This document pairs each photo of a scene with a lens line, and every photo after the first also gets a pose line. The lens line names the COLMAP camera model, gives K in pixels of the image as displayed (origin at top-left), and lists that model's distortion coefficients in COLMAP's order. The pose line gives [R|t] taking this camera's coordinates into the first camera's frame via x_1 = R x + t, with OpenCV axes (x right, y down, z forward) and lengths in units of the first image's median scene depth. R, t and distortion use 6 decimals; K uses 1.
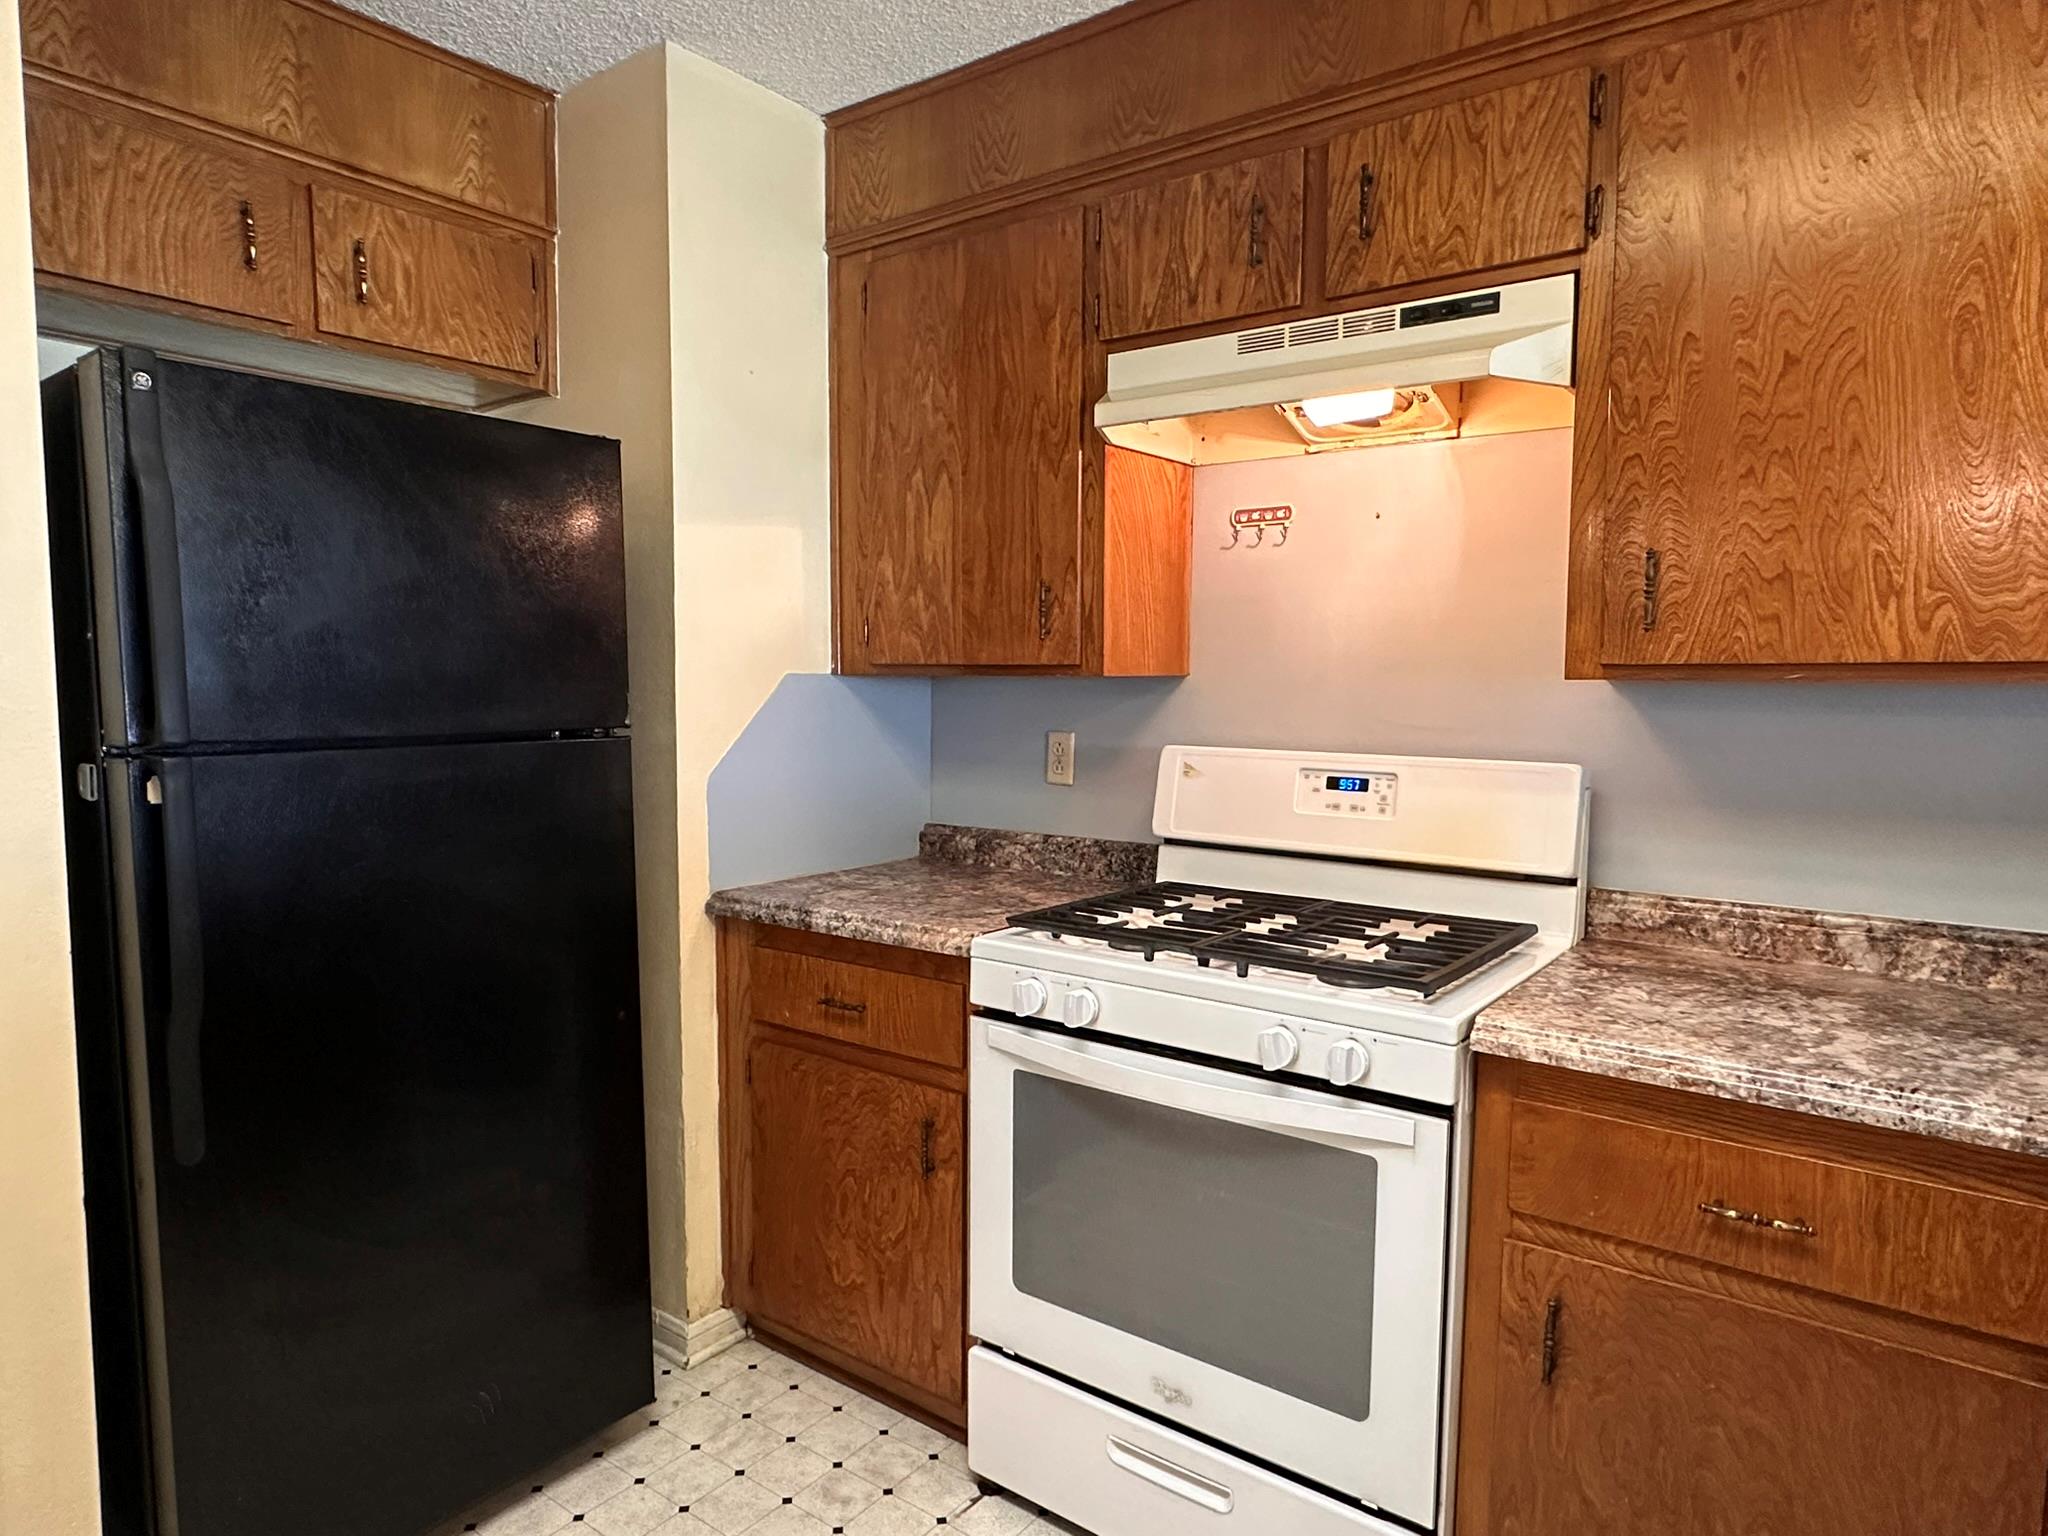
lens RADIAL K [[1237.0, 0, 993.6], [0, 1237.0, 776.2], [0, 0, 1]] dist [-0.000549, -0.000228]
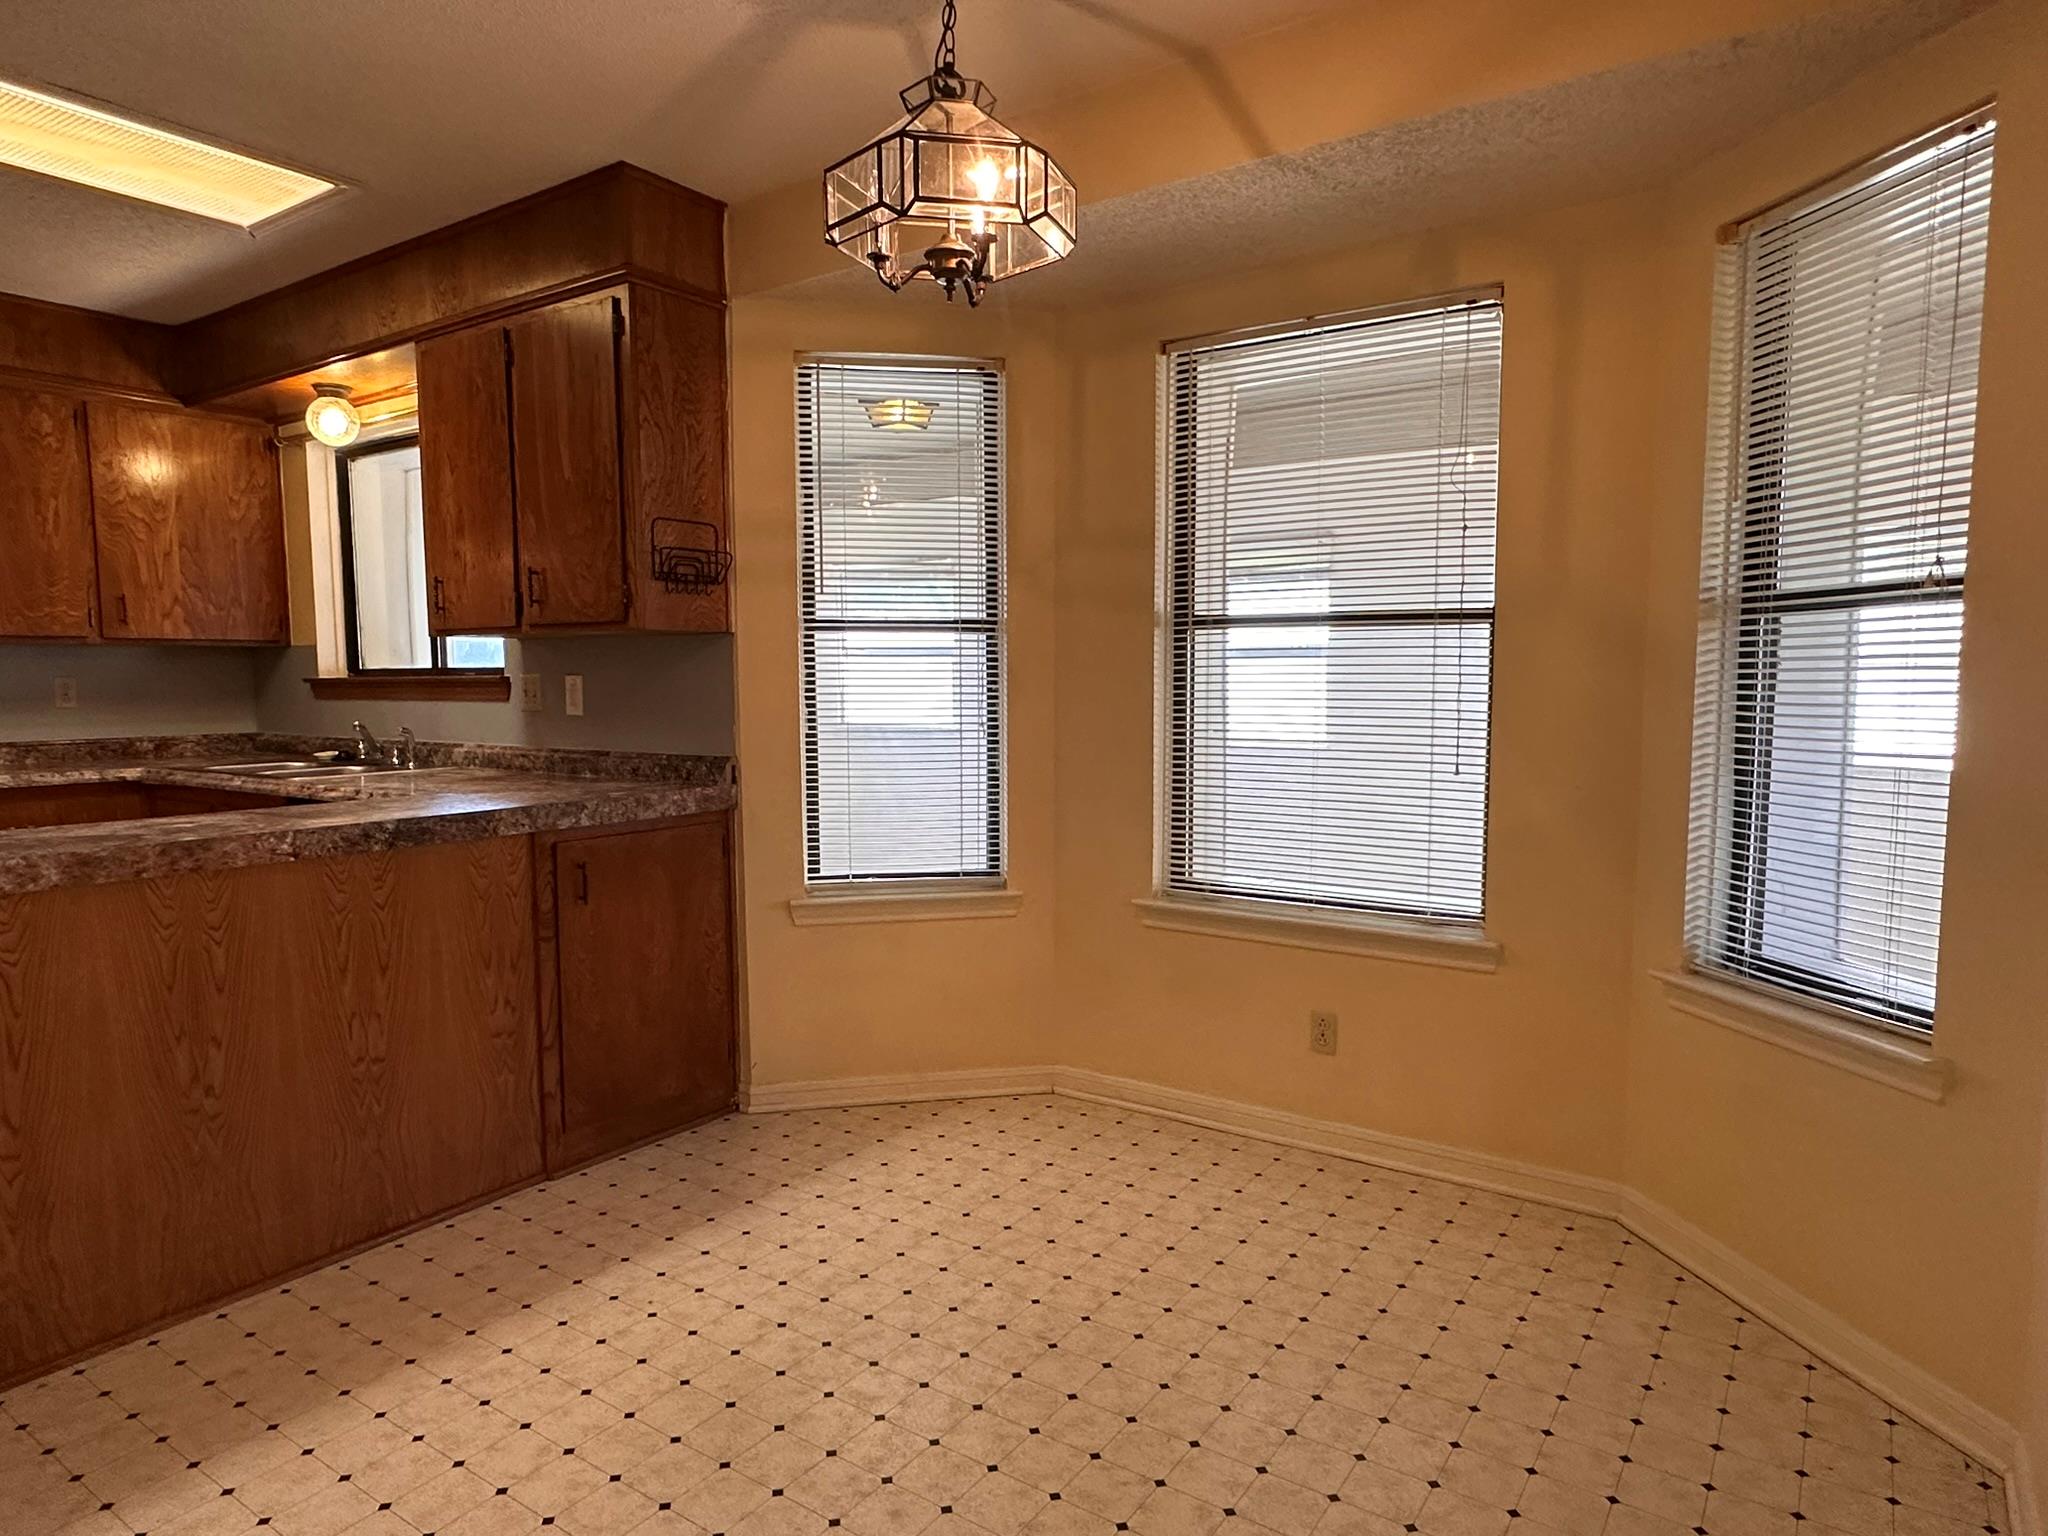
lens RADIAL K [[1234.8, 0, 1021.3], [0, 1234.8, 778.5], [0, 0, 1]] dist [0.002675, 0.000361]
pose [[-0.041166, -0.090797, 0.995018, -1.585144], [0.082485, 0.992154, 0.093949, 0.112653], [-0.995742, 0.085942, -0.033354, -0.834735]]
